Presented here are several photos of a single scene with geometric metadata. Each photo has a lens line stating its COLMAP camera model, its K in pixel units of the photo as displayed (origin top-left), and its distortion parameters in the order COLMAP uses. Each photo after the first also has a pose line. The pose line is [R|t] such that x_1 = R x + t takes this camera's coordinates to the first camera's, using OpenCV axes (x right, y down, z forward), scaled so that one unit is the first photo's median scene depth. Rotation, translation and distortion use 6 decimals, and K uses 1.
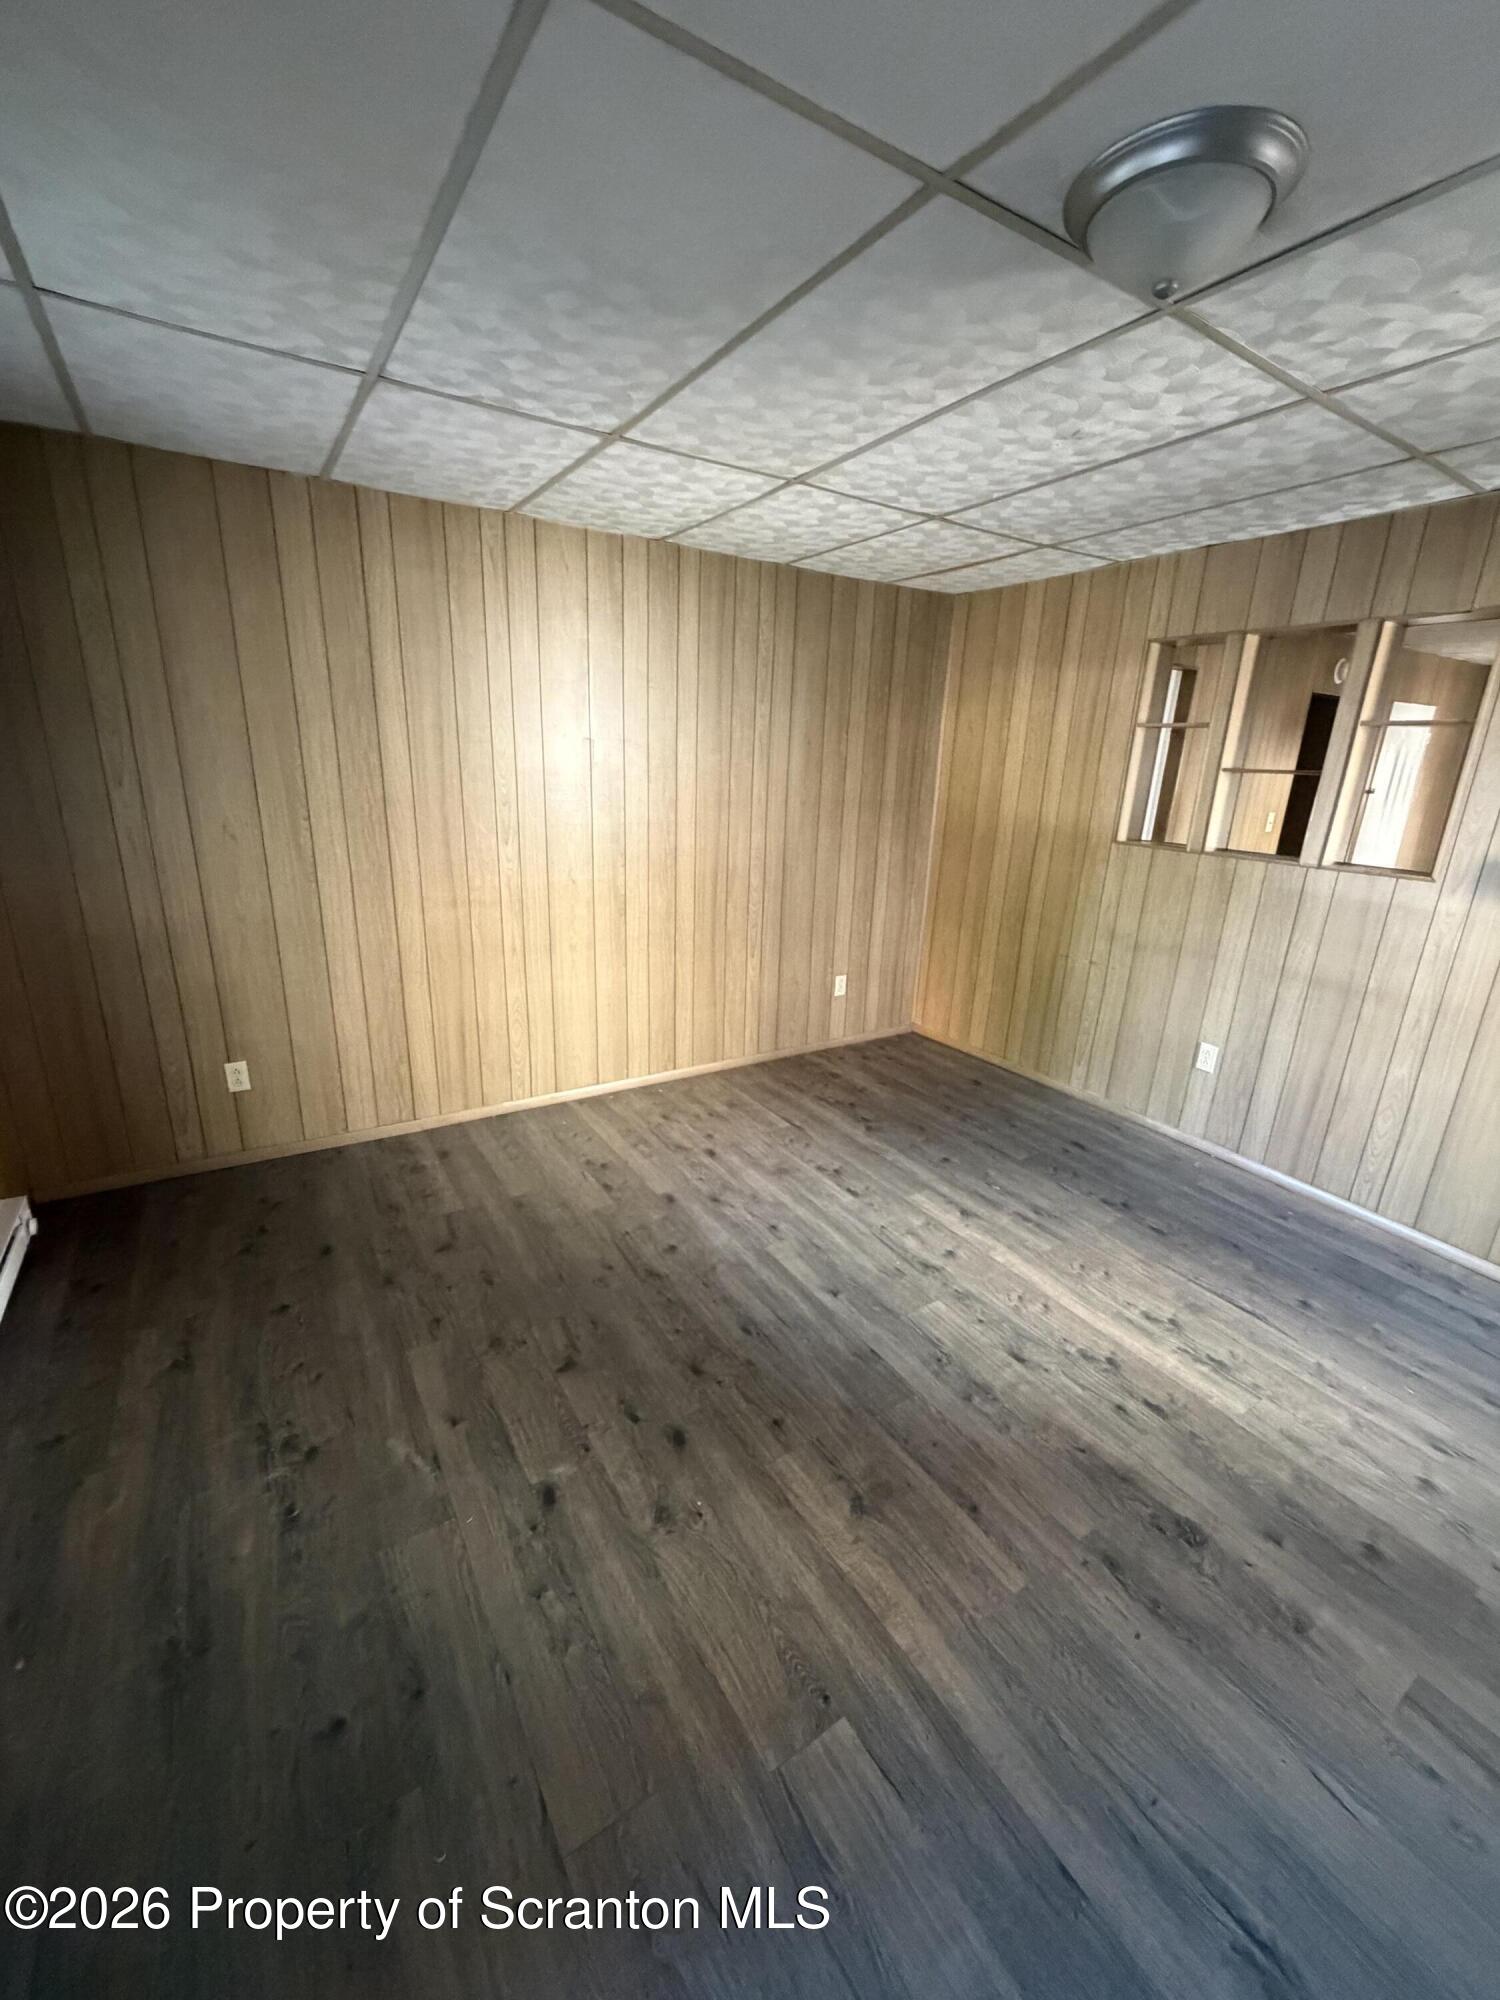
lens RADIAL K [[803.8, 0, 749.9], [0, 803.8, 1006.5], [0, 0, 1]] dist [0.002448, -0.000543]
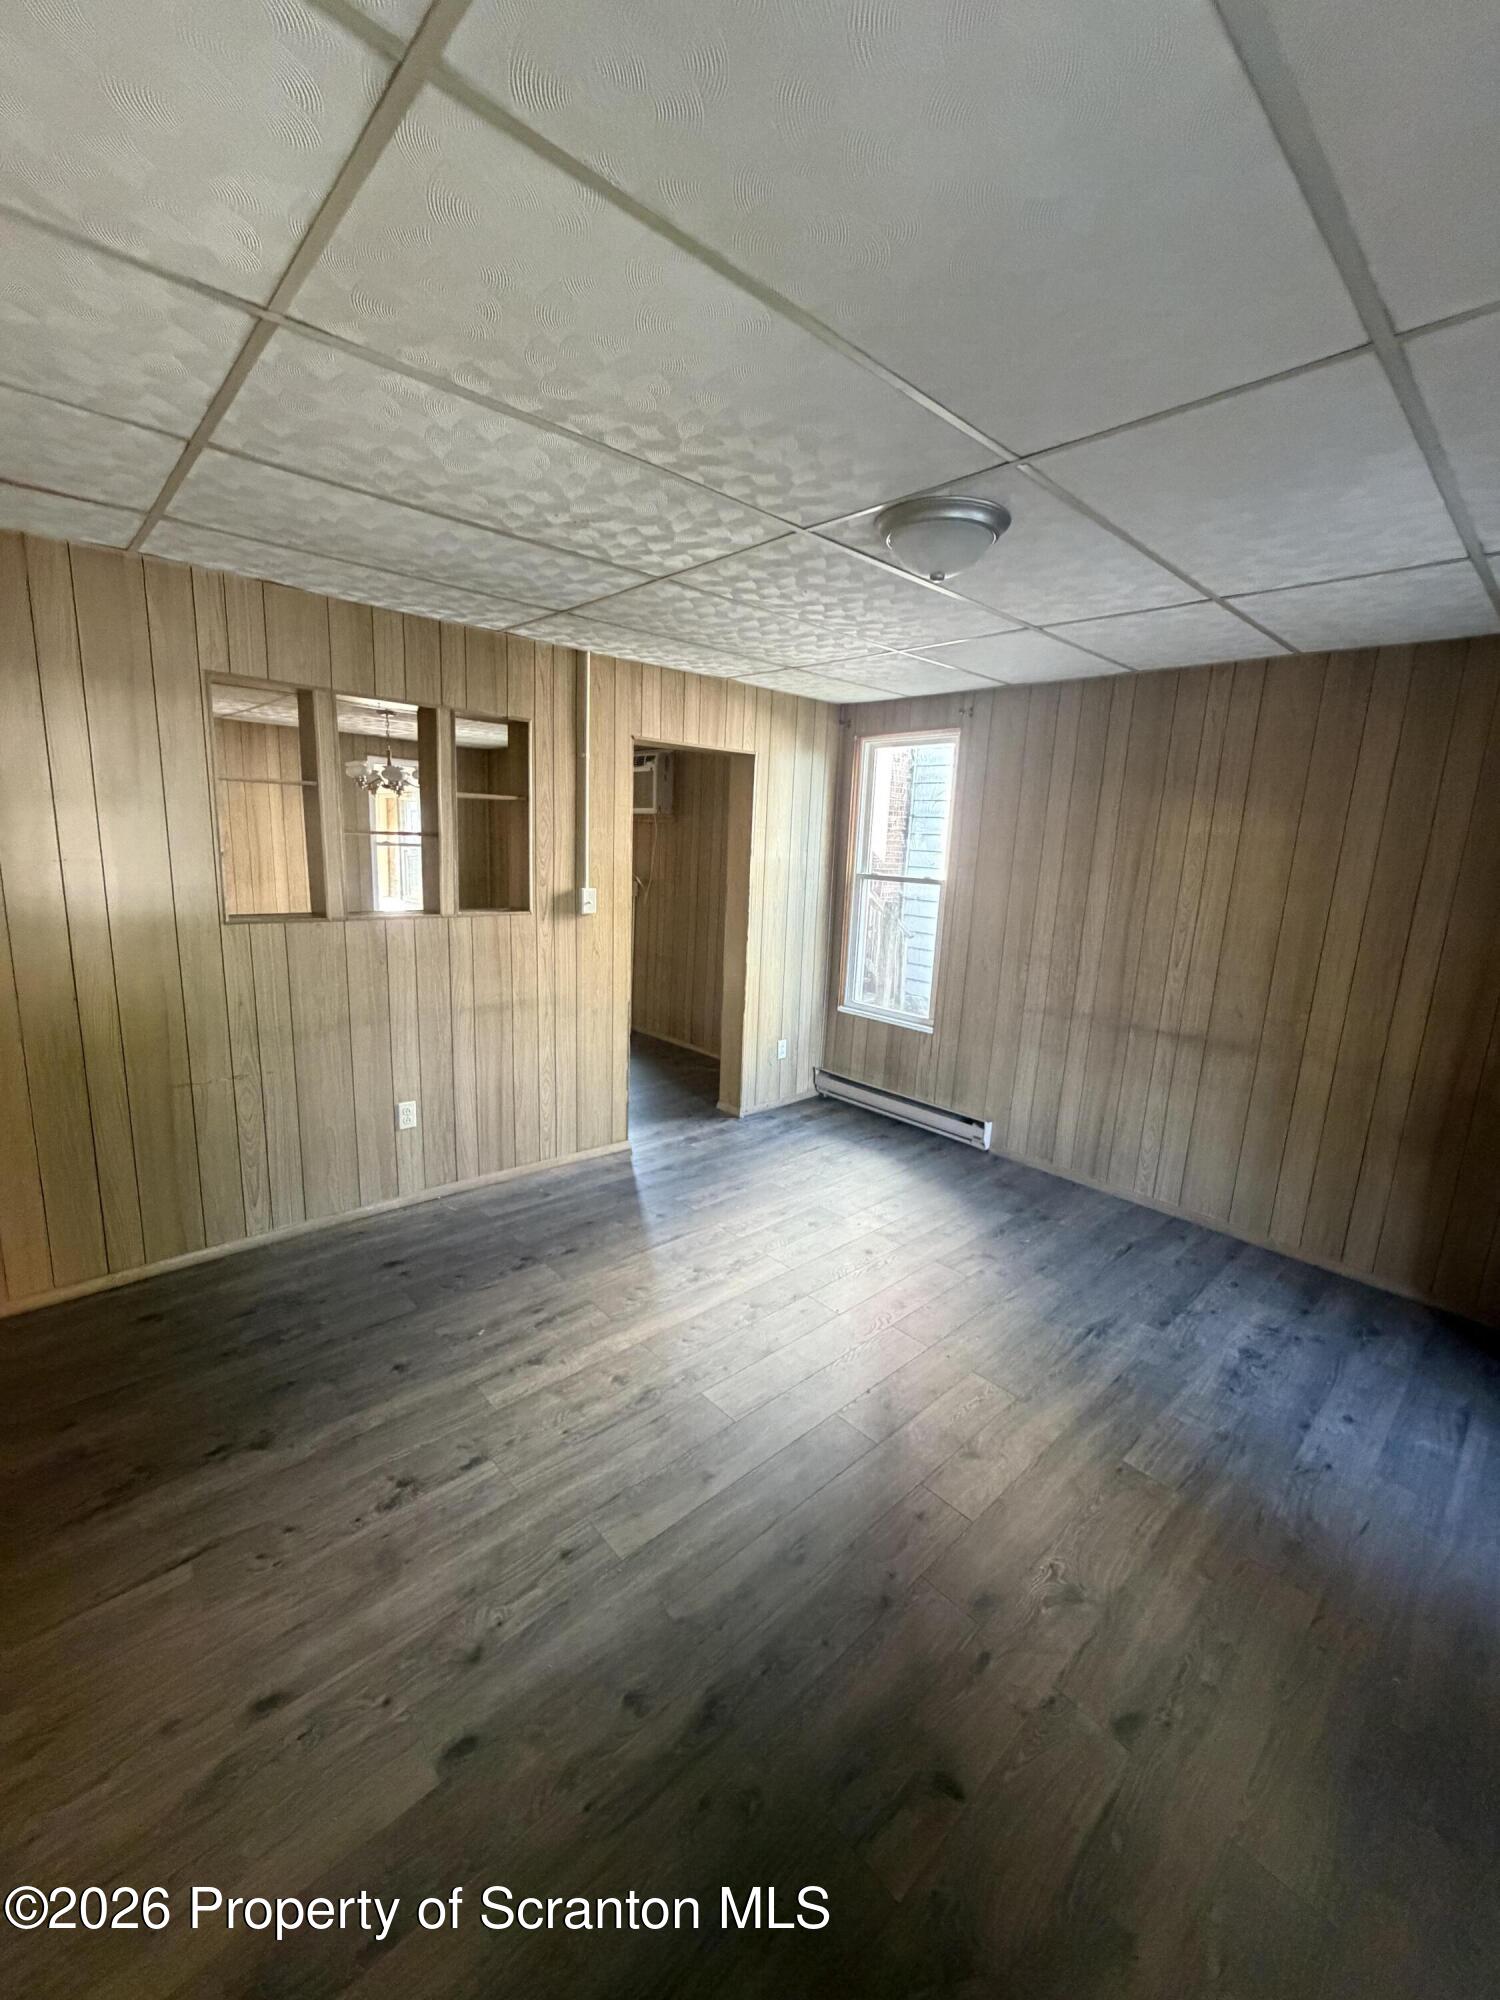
lens RADIAL K [[803.8, 0, 754.1], [0, 803.8, 1000.5], [0, 0, 1]] dist [0.002448, -0.000543]
pose [[-0.190535, -0.236499, 0.952767, -0.479873], [0.242236, 0.929208, 0.279094, -0.269863], [-0.951324, 0.283972, -0.119758, 0.743269]]
